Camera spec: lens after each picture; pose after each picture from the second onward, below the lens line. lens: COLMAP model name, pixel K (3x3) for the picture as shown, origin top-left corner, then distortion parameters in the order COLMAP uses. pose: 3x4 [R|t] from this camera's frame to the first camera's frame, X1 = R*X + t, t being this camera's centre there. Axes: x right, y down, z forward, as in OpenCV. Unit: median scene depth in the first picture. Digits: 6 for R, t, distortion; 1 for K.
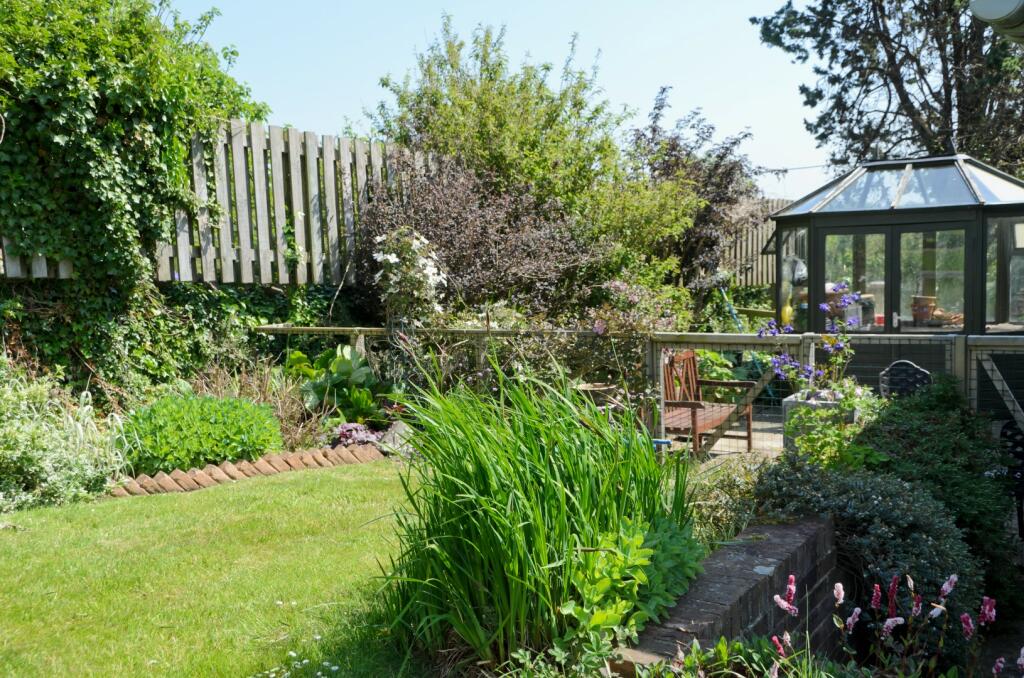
lens RADIAL K [[1061.4, 0, 510.5], [0, 1061.4, 339.1], [0, 0, 1]] dist [0.065376, 0.000000]
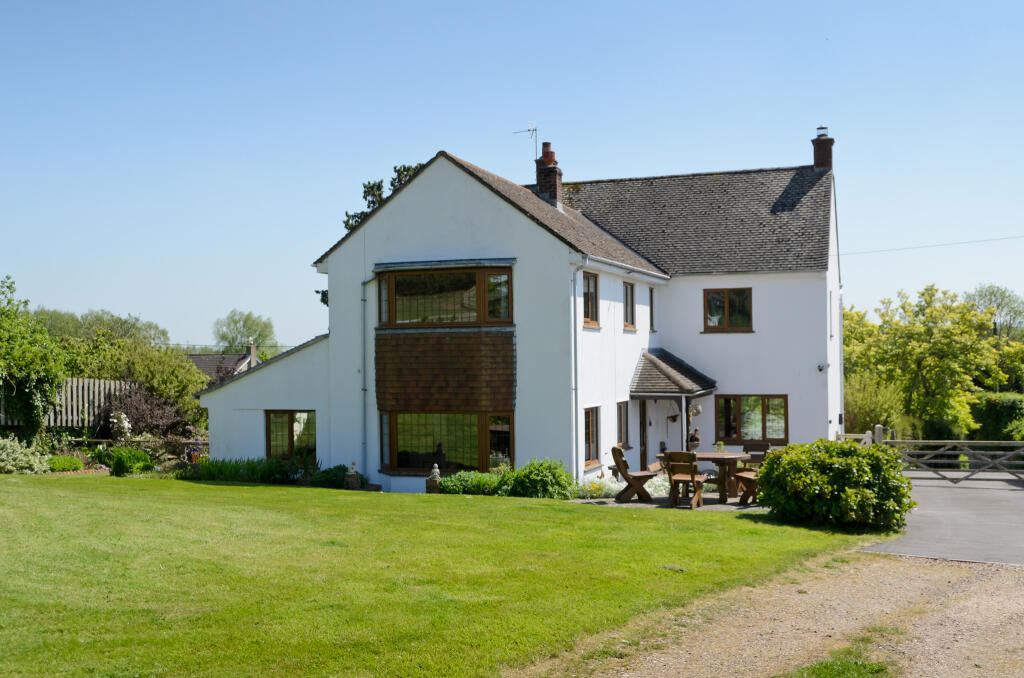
lens RADIAL K [[1120.7, 0, 514.4], [0, 1120.7, 343.0], [0, 0, 1]] dist [0.016361, 0.000000]
pose [[0.976119, 0.027876, 0.215439, 0.360412], [-0.003251, 0.993496, -0.113820, 0.087302], [-0.217210, 0.110401, 0.969861, -2.848120]]
